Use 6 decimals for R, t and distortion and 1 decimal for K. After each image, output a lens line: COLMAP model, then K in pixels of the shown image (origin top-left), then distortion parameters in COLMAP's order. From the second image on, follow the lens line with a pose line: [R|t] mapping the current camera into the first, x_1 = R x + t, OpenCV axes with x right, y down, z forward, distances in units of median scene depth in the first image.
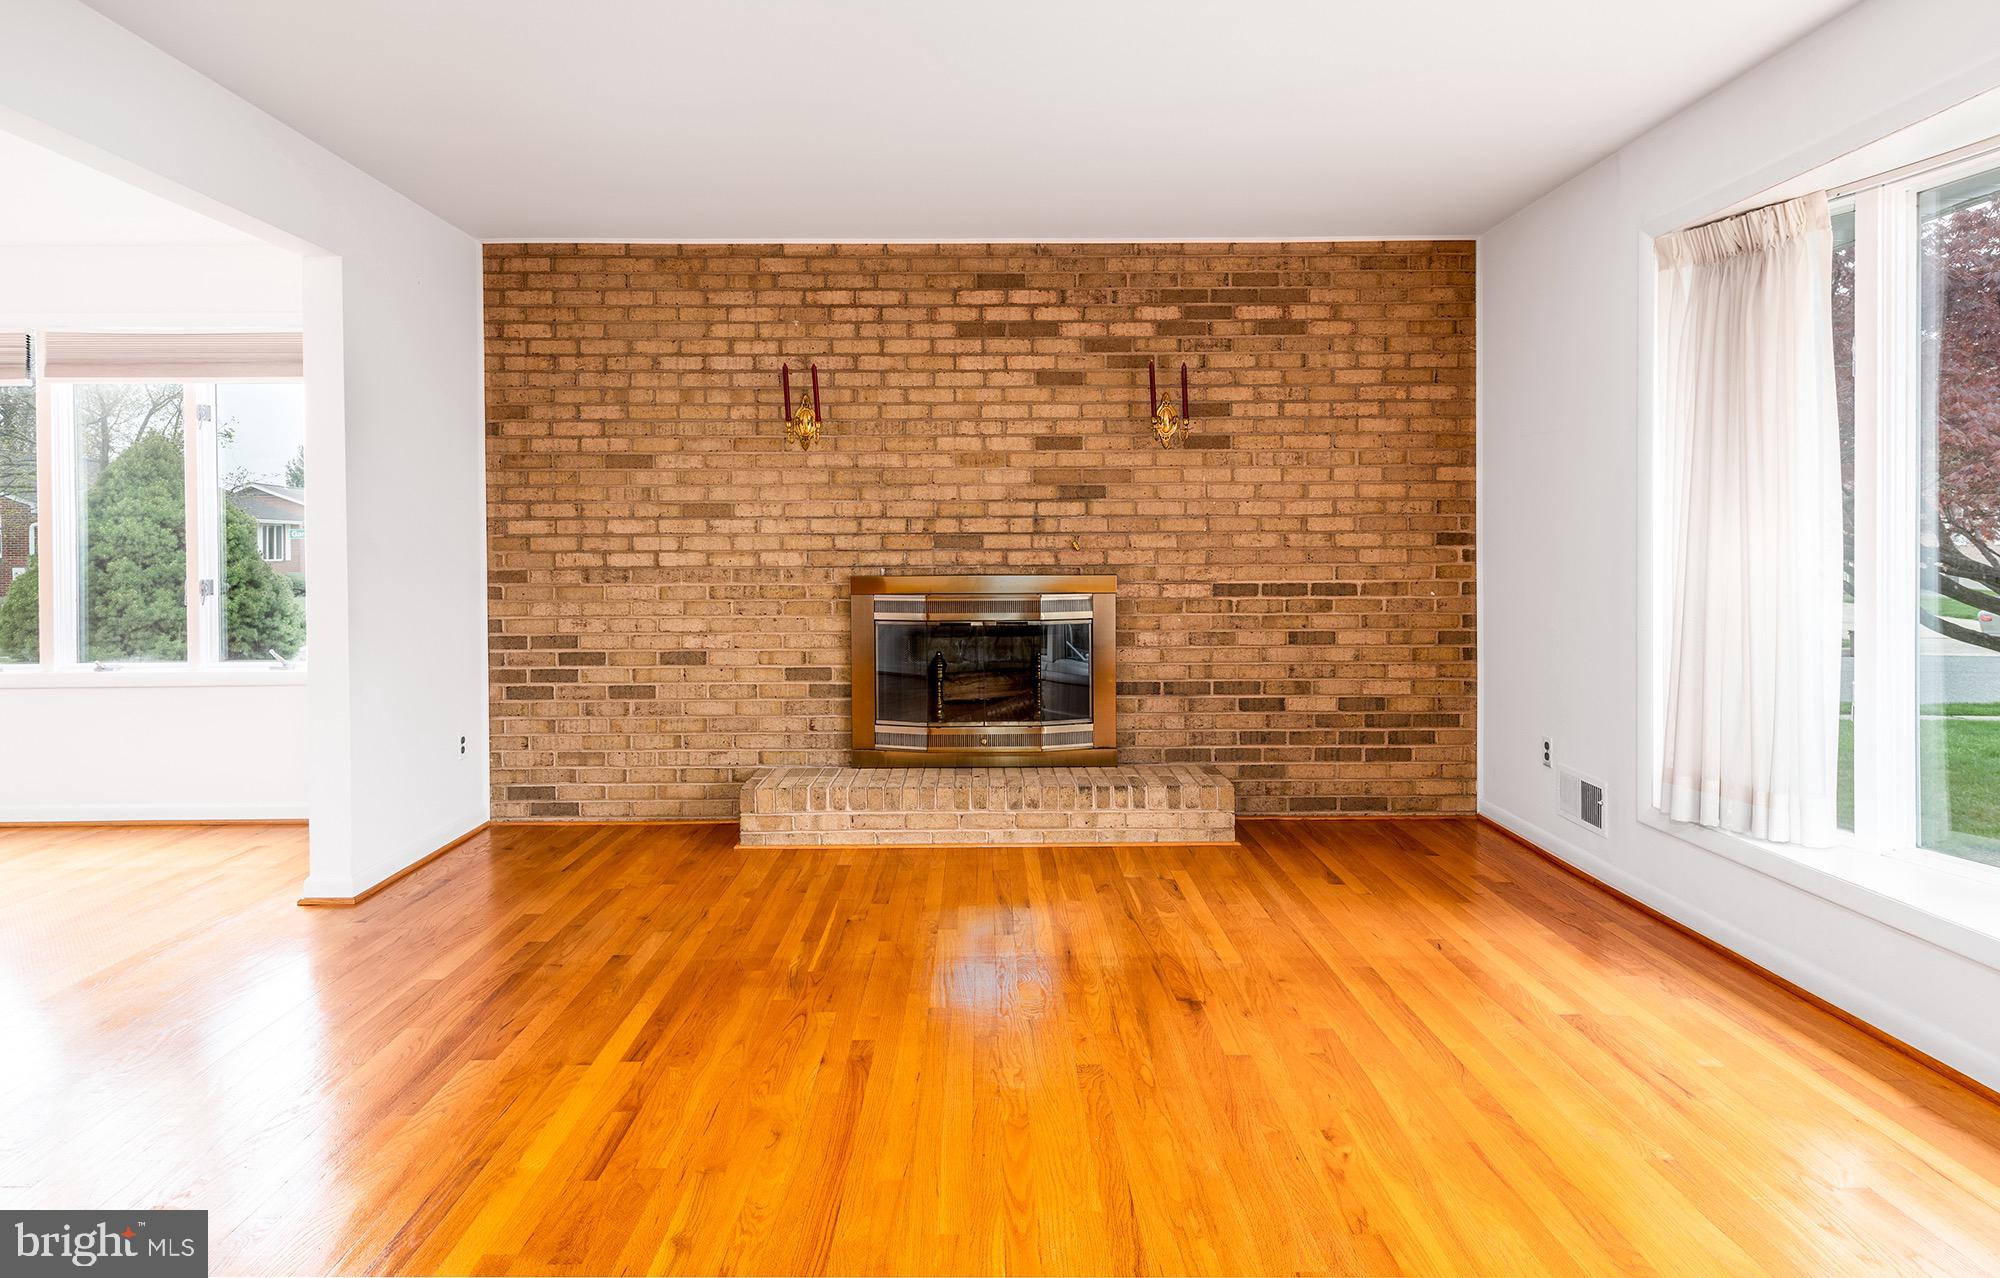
lens RADIAL K [[1183.9, 0, 981.9], [0, 1183.9, 560.8], [0, 0, 1]] dist [0.030812, -0.001473]
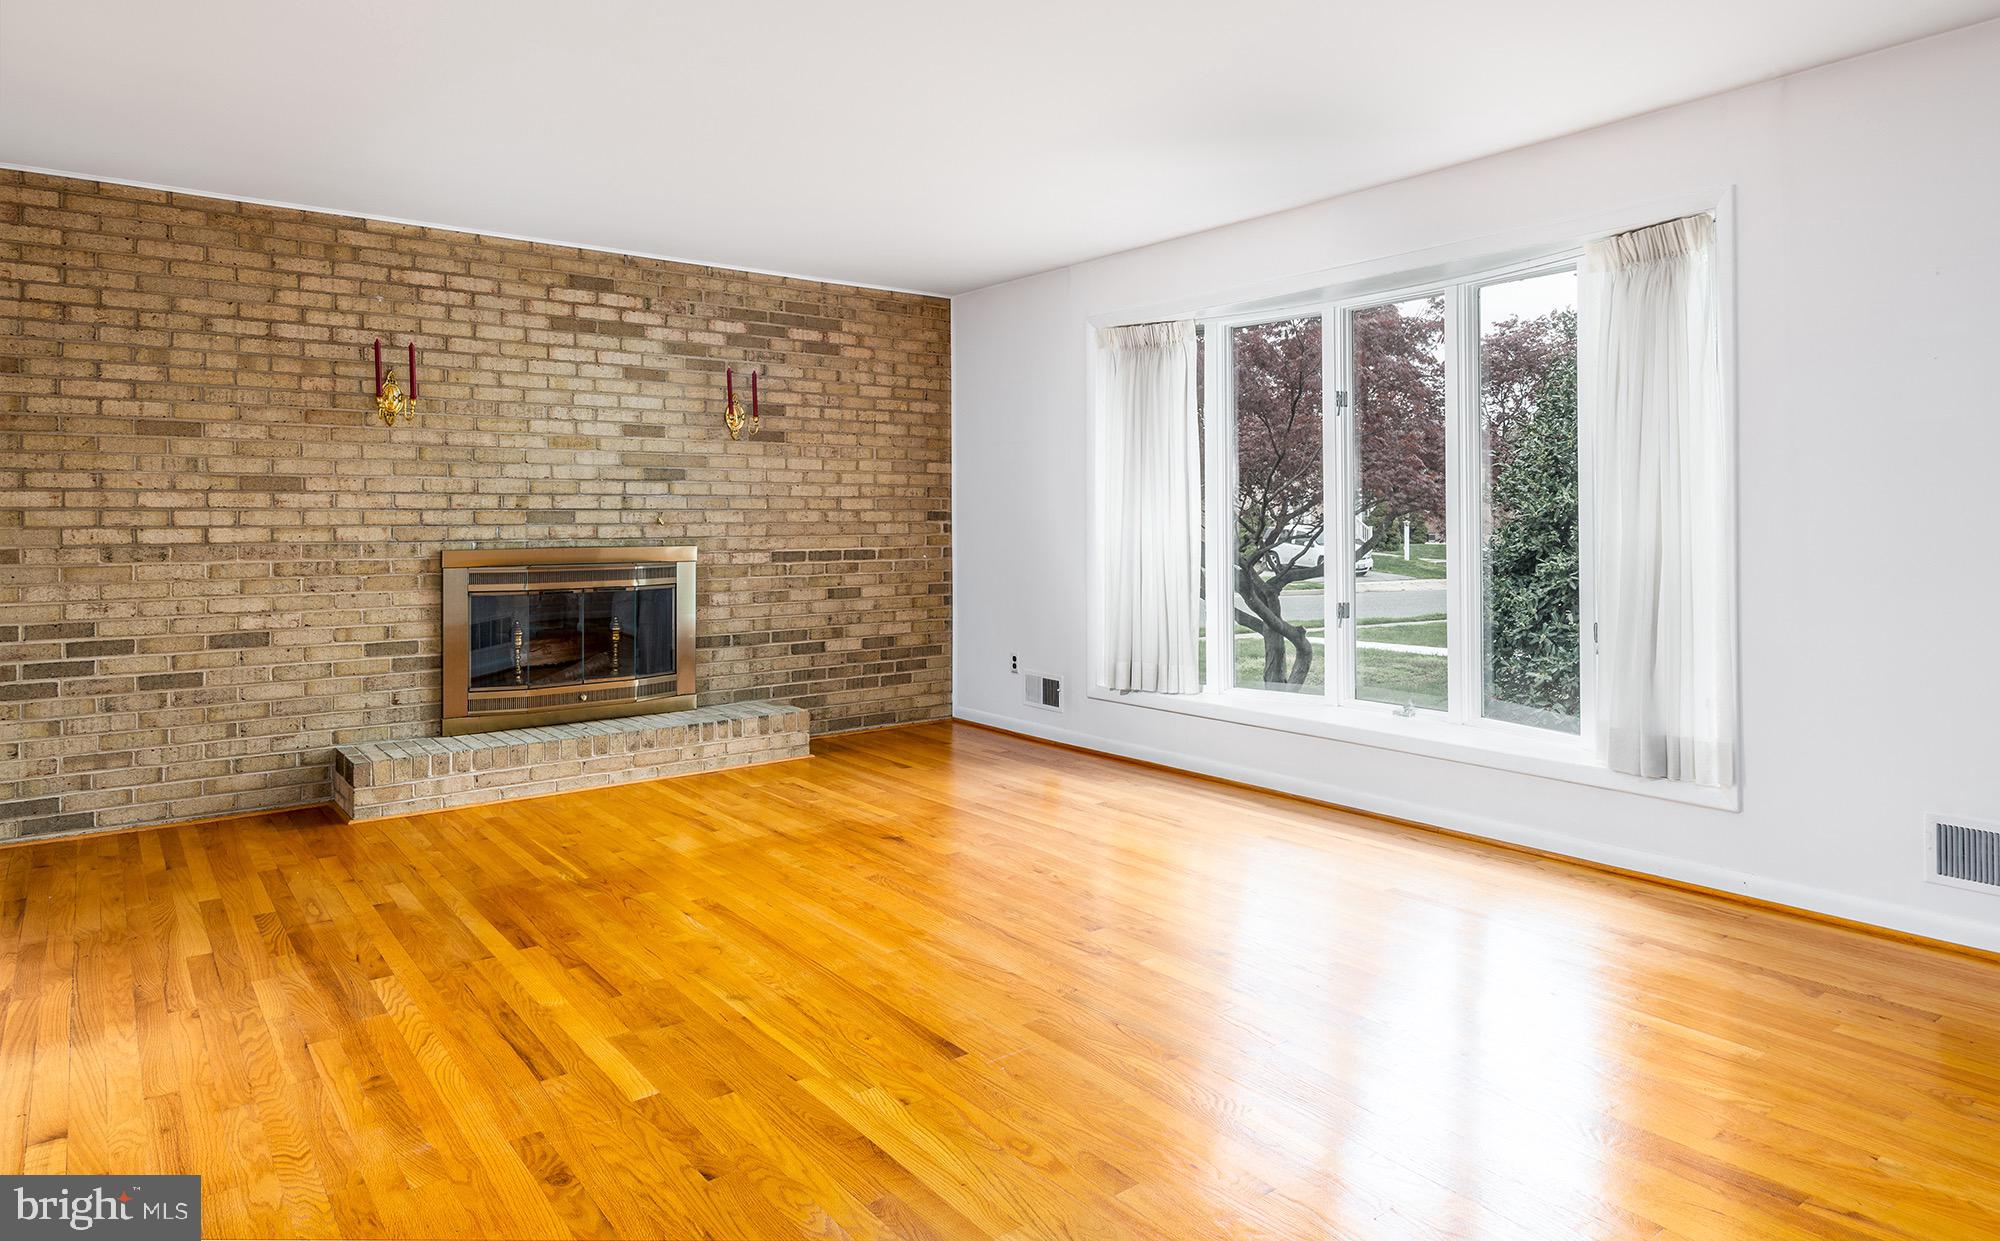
lens RADIAL K [[1200.1, 0, 1089.6], [0, 1200.1, 514.1], [0, 0, 1]] dist [0.018683, -0.011182]
pose [[0.770740, 0.003985, 0.637138, -0.343157], [0.008496, 0.999827, -0.016532, 0.003622], [-0.637094, 0.018155, 0.770573, -0.165917]]
